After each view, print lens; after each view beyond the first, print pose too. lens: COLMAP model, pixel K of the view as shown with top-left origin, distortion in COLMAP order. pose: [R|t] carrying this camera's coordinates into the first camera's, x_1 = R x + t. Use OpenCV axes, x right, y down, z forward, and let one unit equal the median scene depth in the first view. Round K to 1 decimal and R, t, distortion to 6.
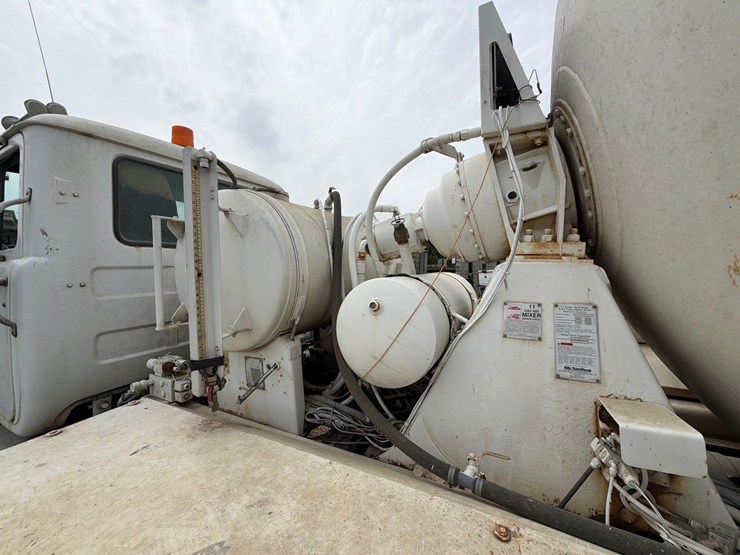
lens RADIAL K [[302.1, 0, 370.0], [0, 302.1, 277.5], [0, 0, 1]] dist [0.001283, 0.000180]
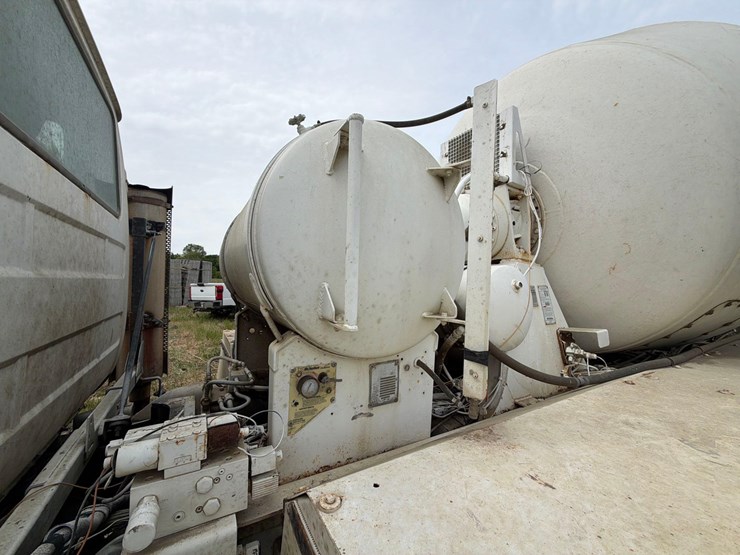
lens RADIAL K [[299.2, 0, 375.3], [0, 299.2, 279.1], [0, 0, 1]] dist [0.003938, -0.000266]
pose [[0.502901, 0.050458, 0.862870, -1.484610], [-0.001894, 0.998357, -0.057277, 0.149953], [-0.864342, 0.027170, 0.502170, 0.929616]]
